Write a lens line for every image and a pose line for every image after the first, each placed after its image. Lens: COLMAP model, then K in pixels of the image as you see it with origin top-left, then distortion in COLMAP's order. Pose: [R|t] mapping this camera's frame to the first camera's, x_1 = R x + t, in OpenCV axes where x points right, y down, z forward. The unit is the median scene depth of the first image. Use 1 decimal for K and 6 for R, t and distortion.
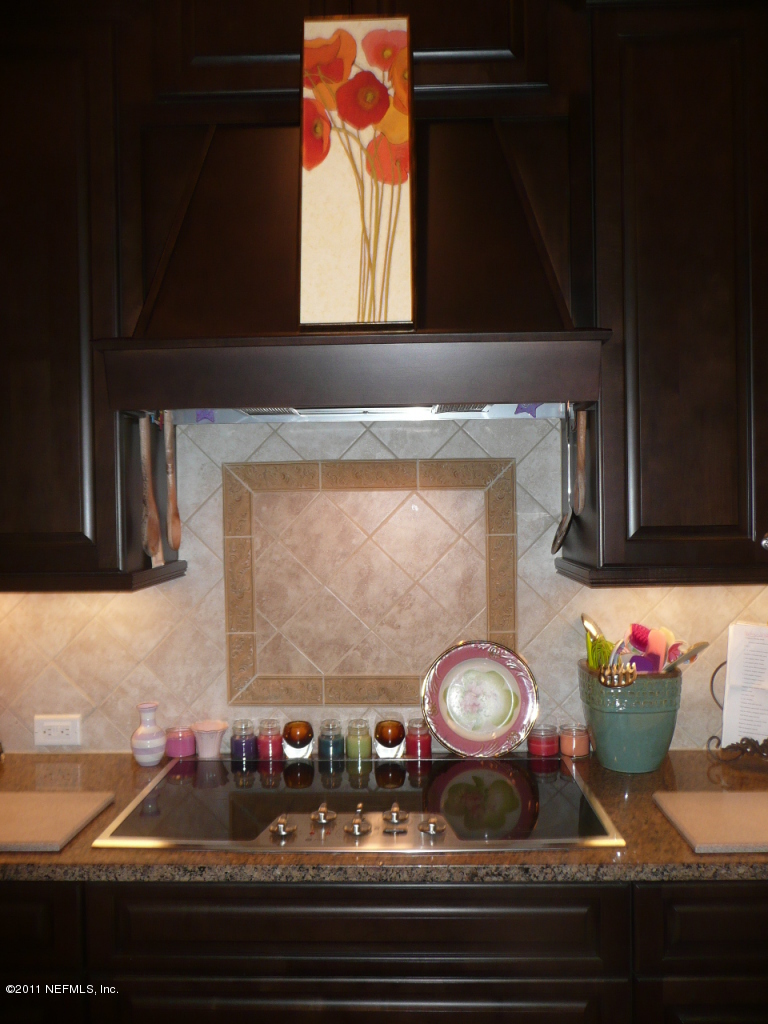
lens RADIAL K [[867.0, 0, 384.0], [0, 867.0, 512.0], [0, 0, 1]] dist [-0.015112, 0.012419]
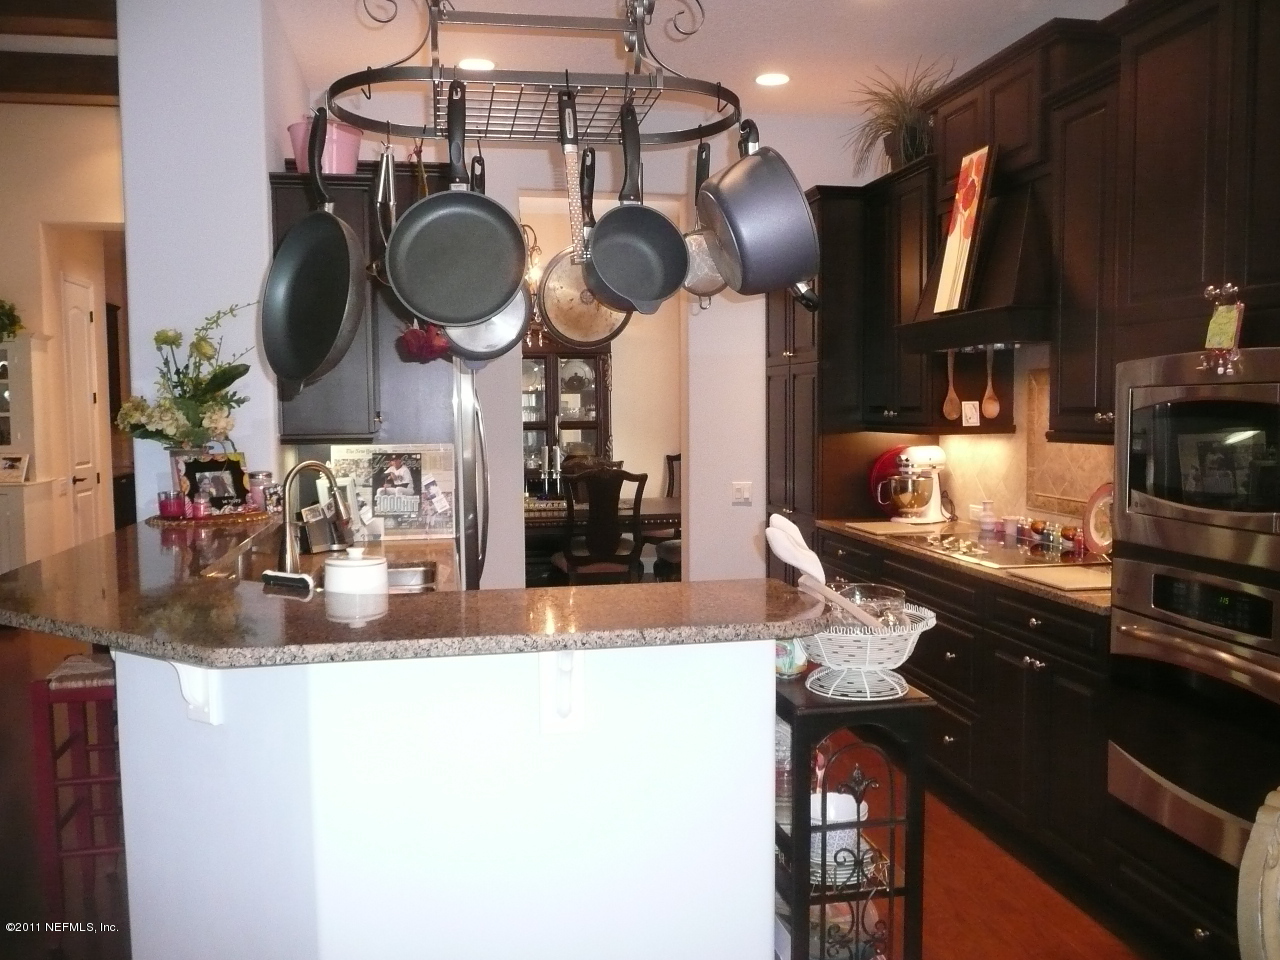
lens RADIAL K [[1083.8, 0, 640.0], [0, 1083.8, 480.0], [0, 0, 1]] dist [-0.015112, 0.012419]
pose [[0.211775, 0.078643, -0.974149, 1.855645], [-0.000053, 0.996758, 0.080457, -0.011619], [0.977319, -0.016987, 0.211092, -0.240984]]
